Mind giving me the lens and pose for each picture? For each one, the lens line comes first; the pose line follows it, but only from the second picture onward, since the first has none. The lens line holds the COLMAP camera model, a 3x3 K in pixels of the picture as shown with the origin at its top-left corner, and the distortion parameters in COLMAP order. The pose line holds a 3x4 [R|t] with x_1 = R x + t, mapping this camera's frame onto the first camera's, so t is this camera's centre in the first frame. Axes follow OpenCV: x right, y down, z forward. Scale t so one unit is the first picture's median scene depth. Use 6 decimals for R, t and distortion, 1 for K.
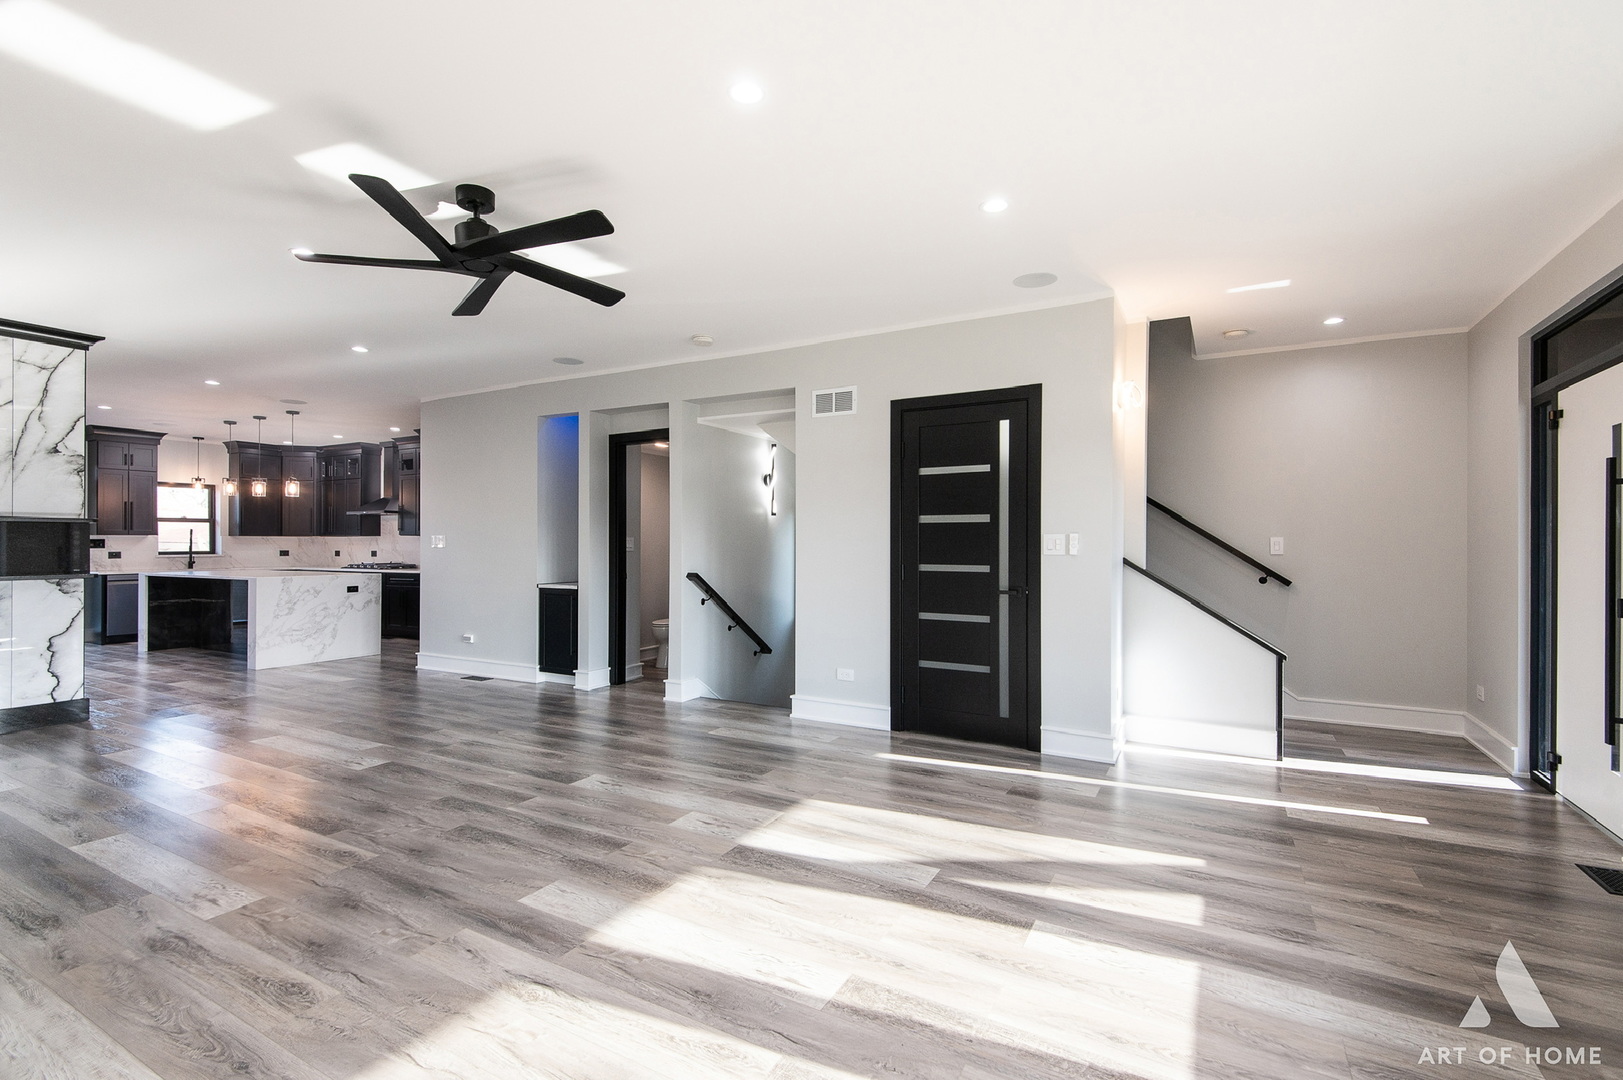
lens RADIAL K [[736.6, 0, 794.8], [0, 736.6, 541.2], [0, 0, 1]] dist [0.014021, -0.008644]
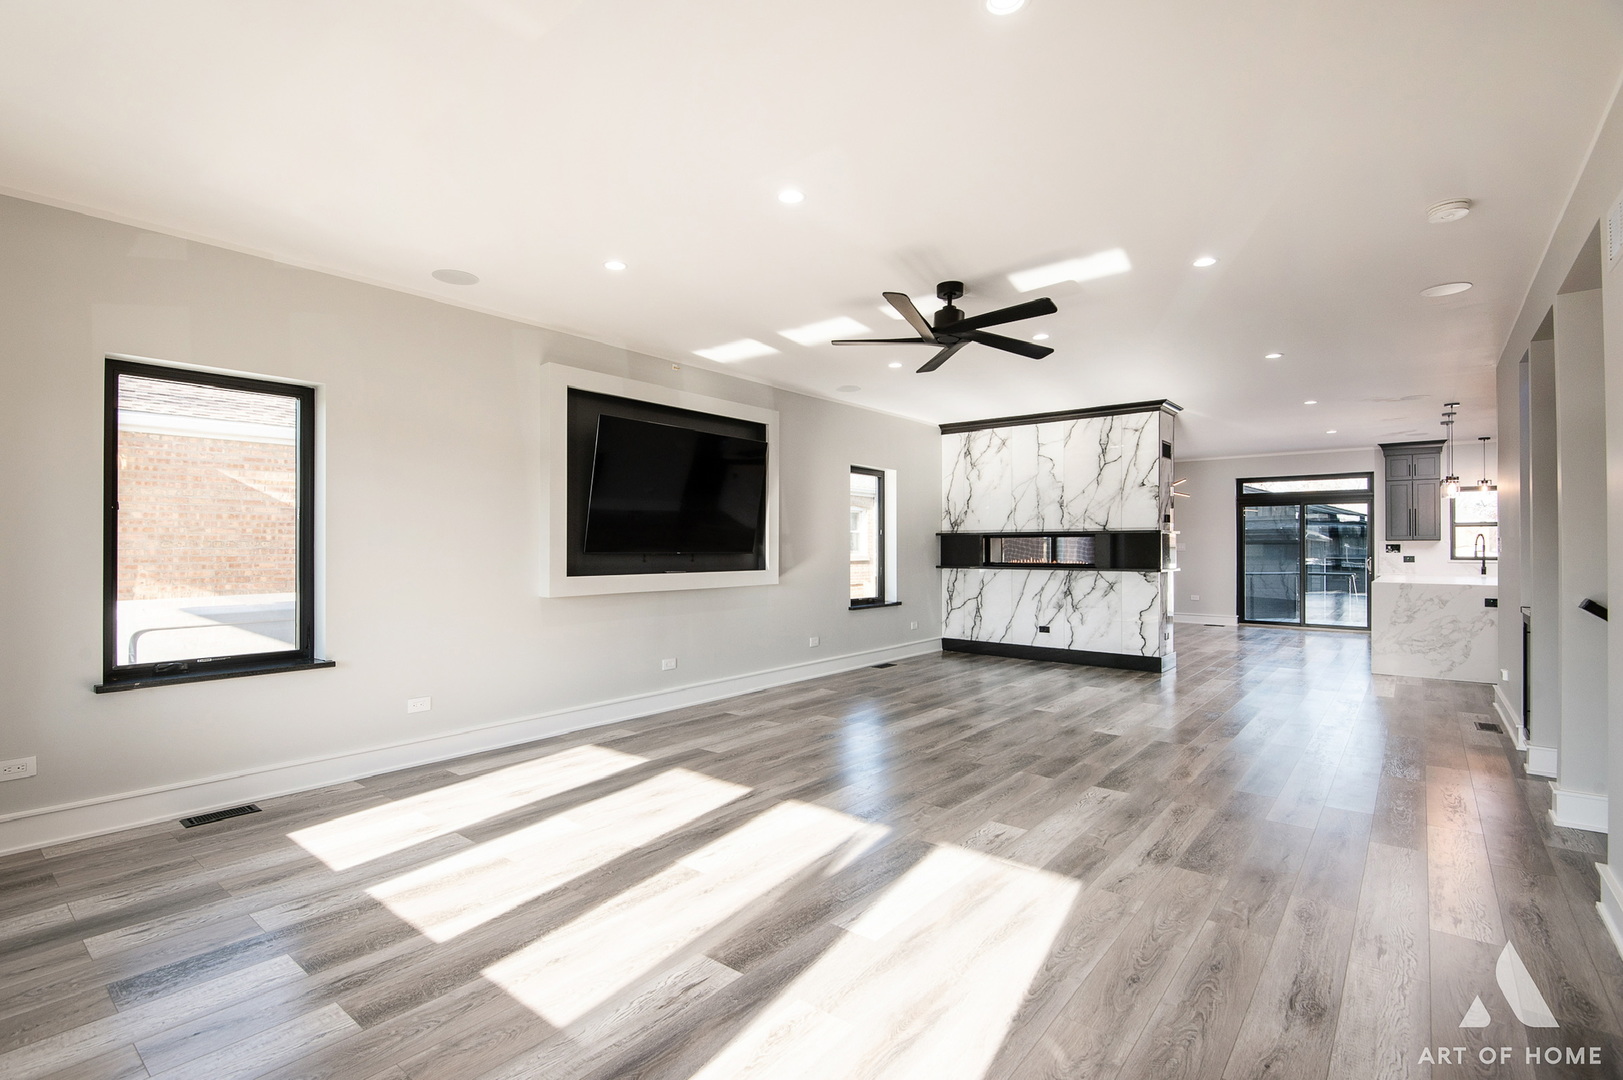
lens RADIAL K [[745.4, 0, 811.5], [0, 745.4, 540.0], [0, 0, 1]] dist [0.022176, -0.027032]
pose [[-0.157992, -0.010015, -0.987390, 0.779446], [0.000988, 0.999946, -0.010300, 0.003824], [0.987440, -0.002602, -0.157974, 0.797367]]
